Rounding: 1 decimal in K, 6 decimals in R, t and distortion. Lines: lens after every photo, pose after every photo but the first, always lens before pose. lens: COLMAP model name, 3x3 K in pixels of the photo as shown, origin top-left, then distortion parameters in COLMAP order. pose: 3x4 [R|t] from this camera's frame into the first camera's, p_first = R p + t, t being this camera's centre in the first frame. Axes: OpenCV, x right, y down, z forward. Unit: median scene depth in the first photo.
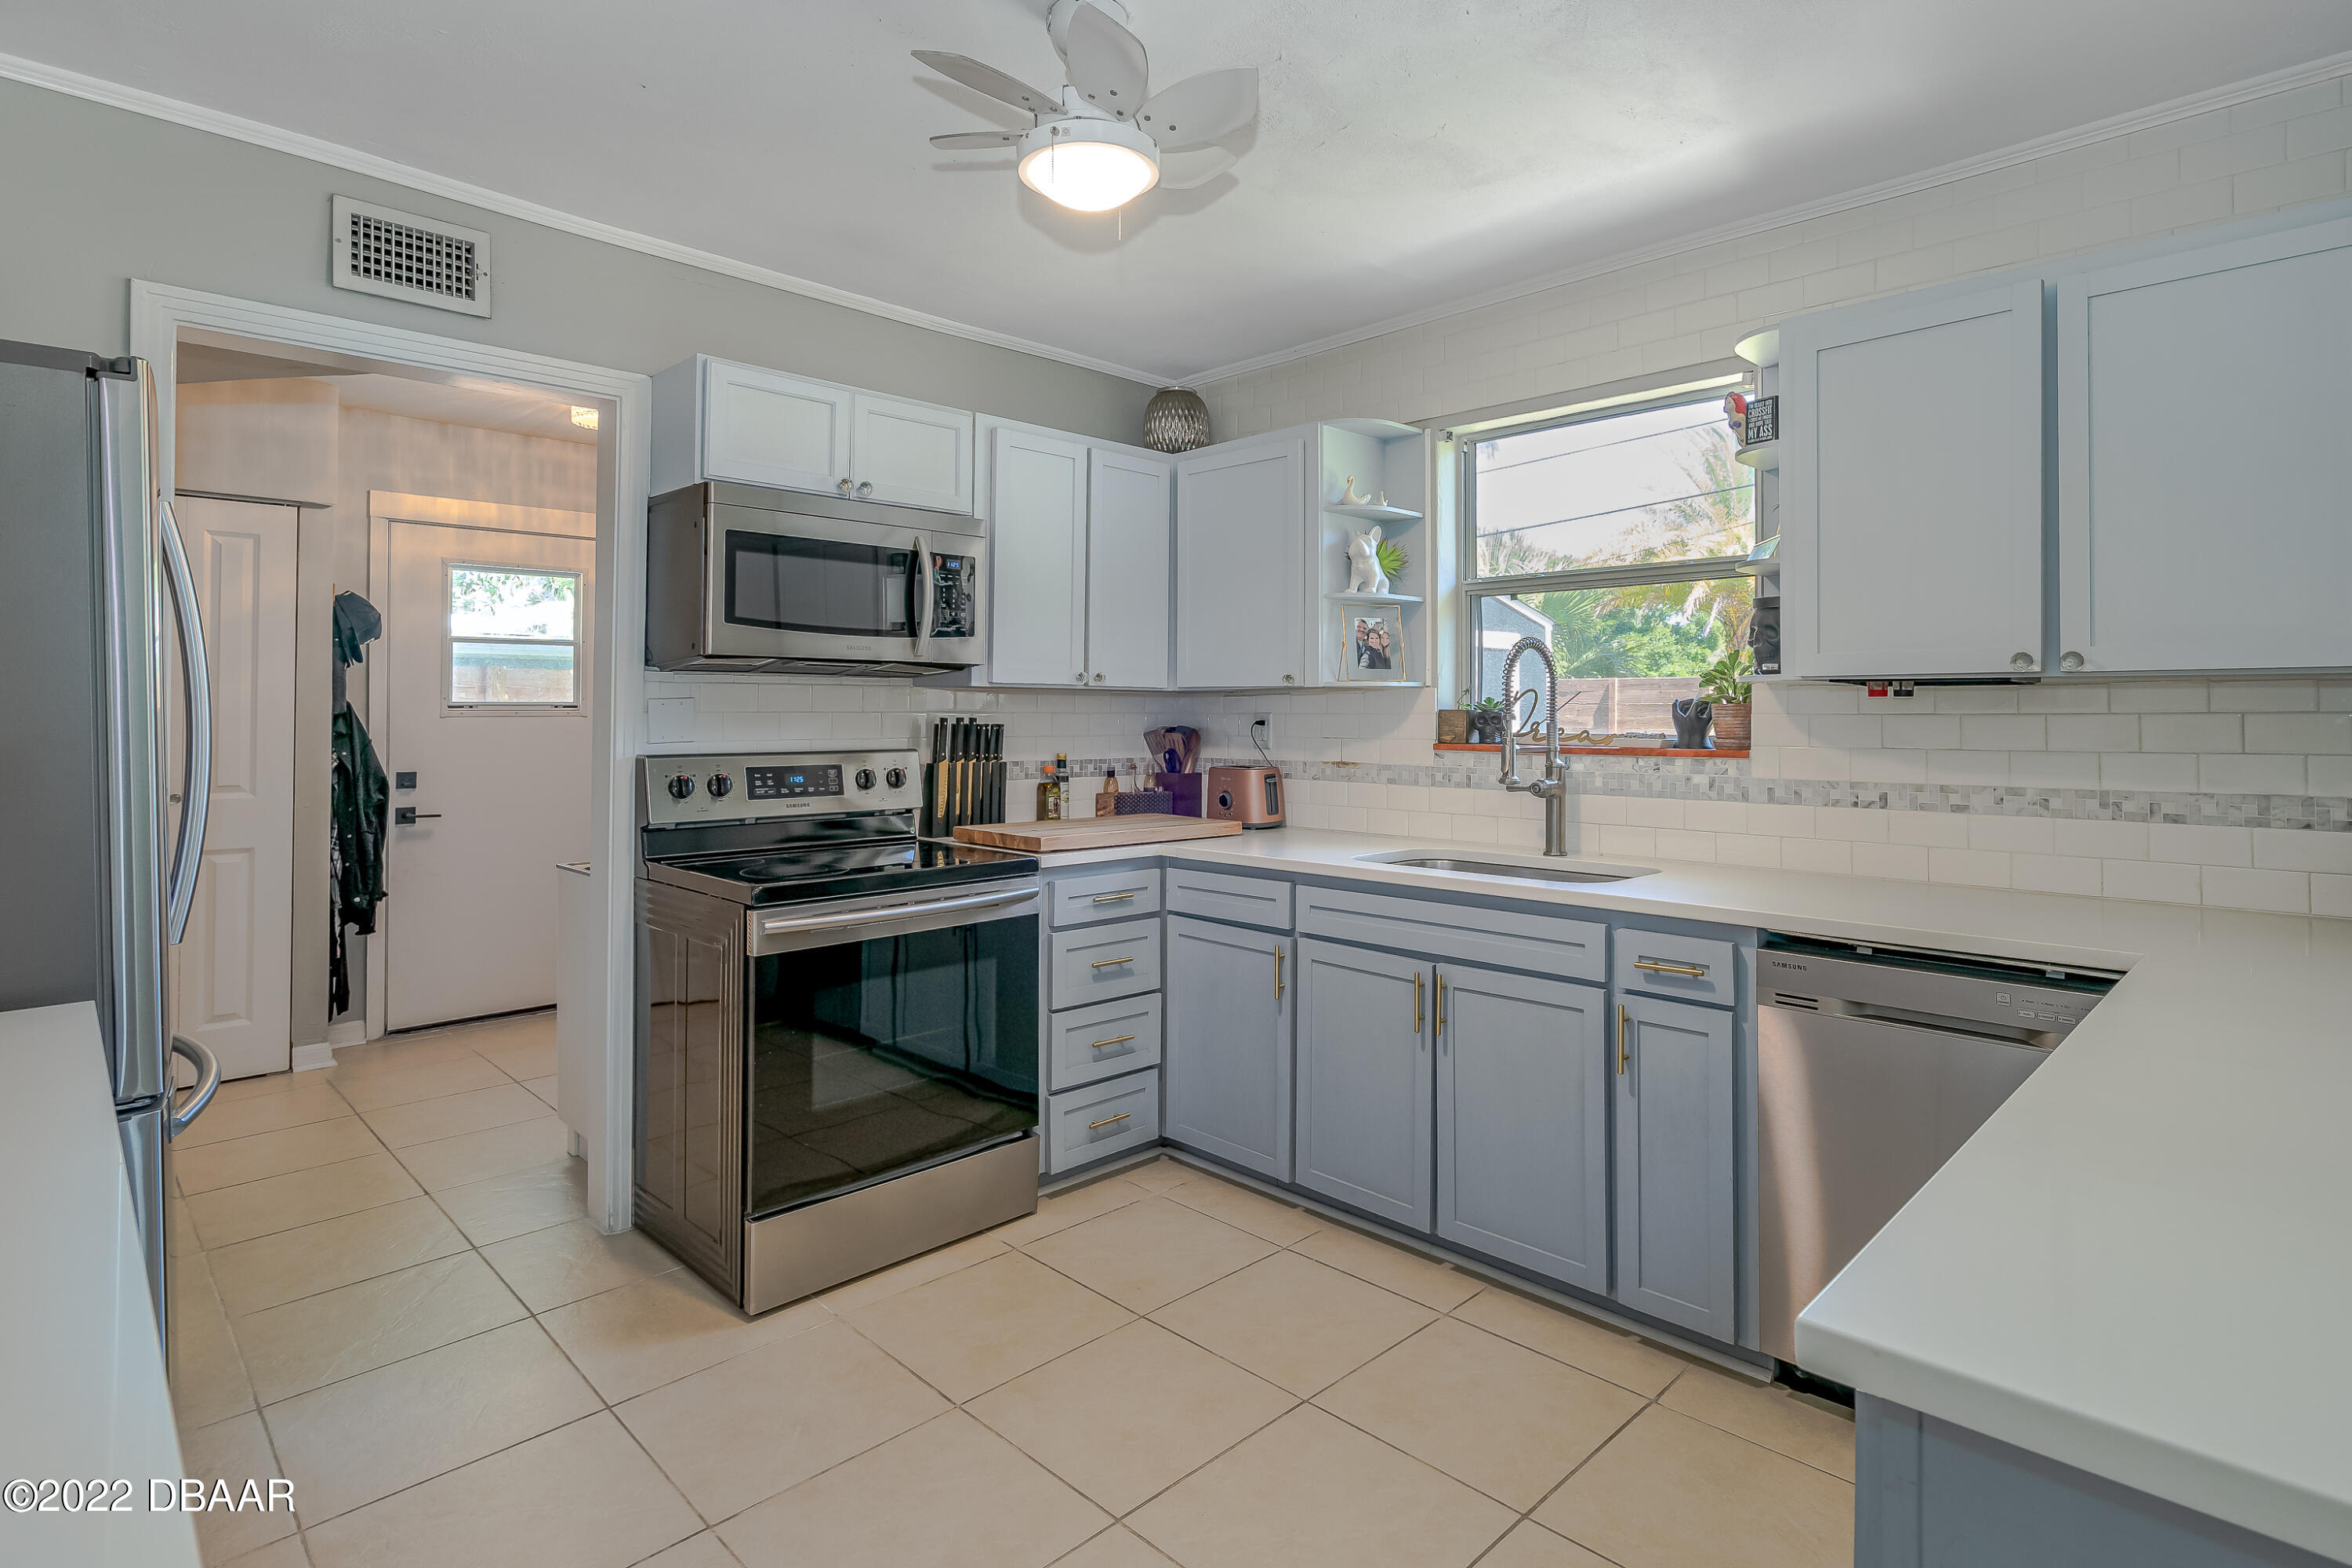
lens RADIAL K [[1125.0, 0, 1175.7], [0, 1125.0, 700.2], [0, 0, 1]] dist [-0.000486, -0.000040]
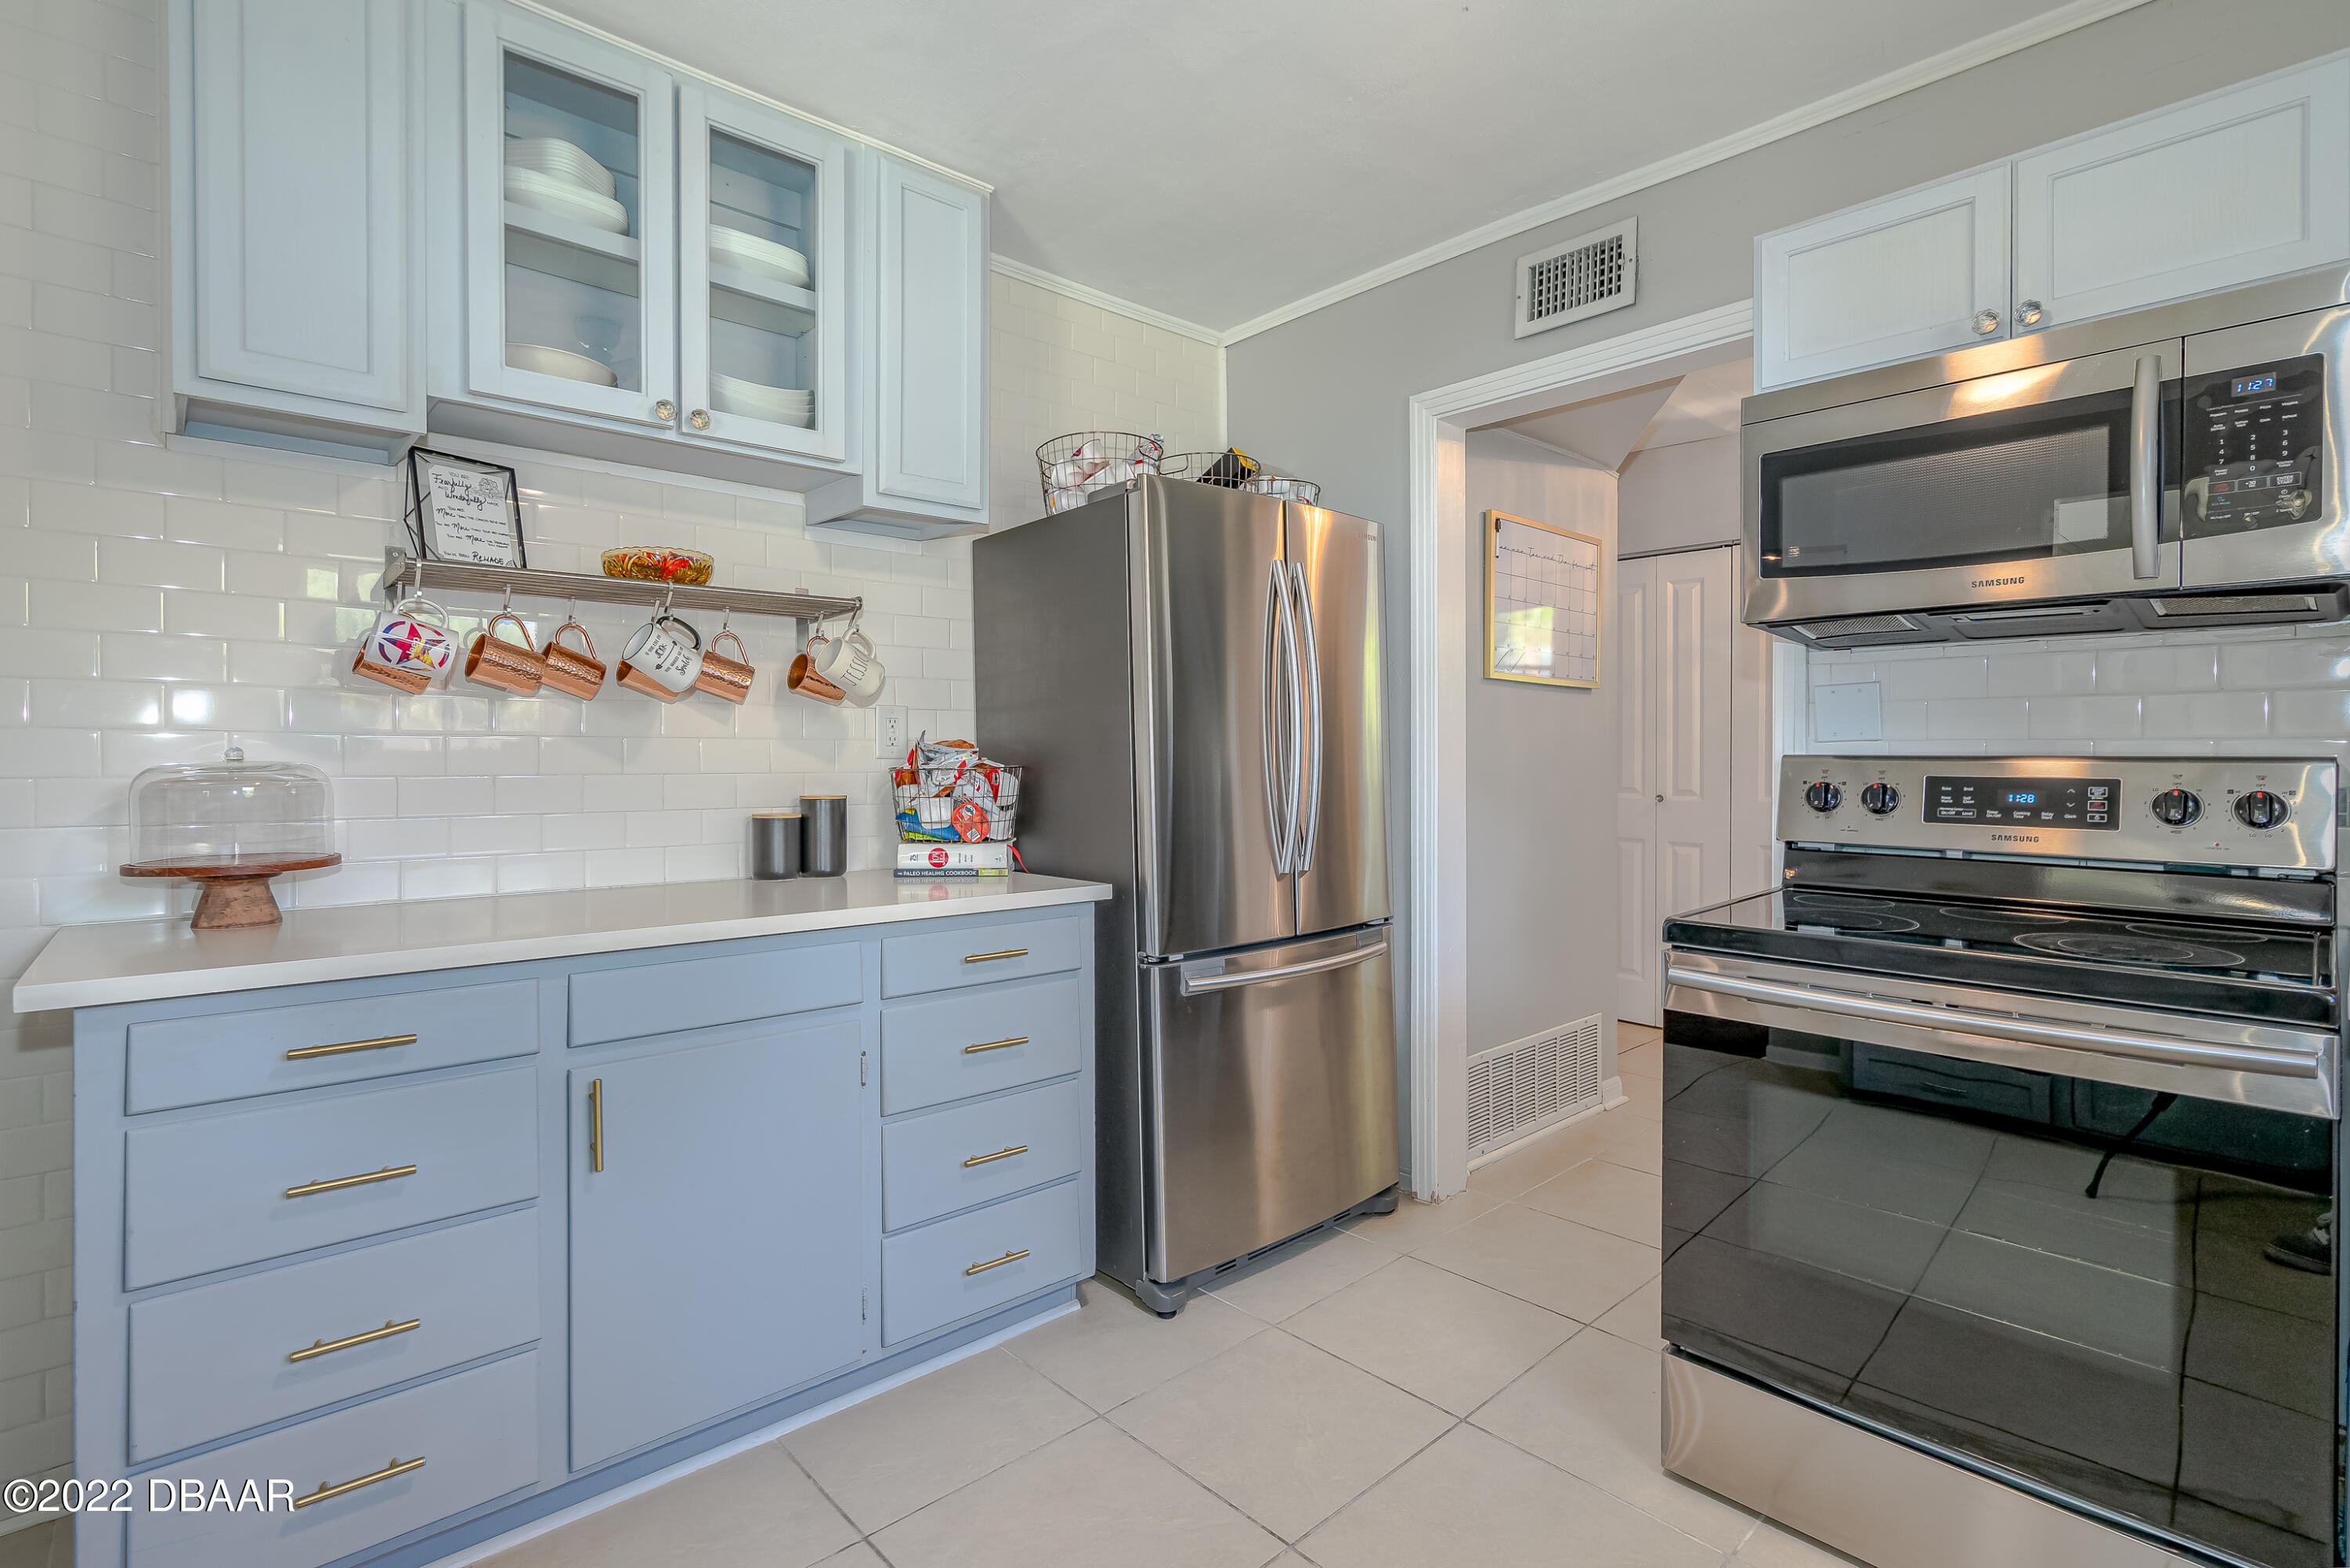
lens RADIAL K [[1123.9, 0, 1175.0], [0, 1123.9, 771.0], [0, 0, 1]] dist [-0.000486, -0.000040]
pose [[0.001701, 0.009014, -0.999958, 0.320926], [0.001135, 0.999959, 0.009015, 0.049341], [0.999998, -0.001150, 0.001691, 0.523298]]
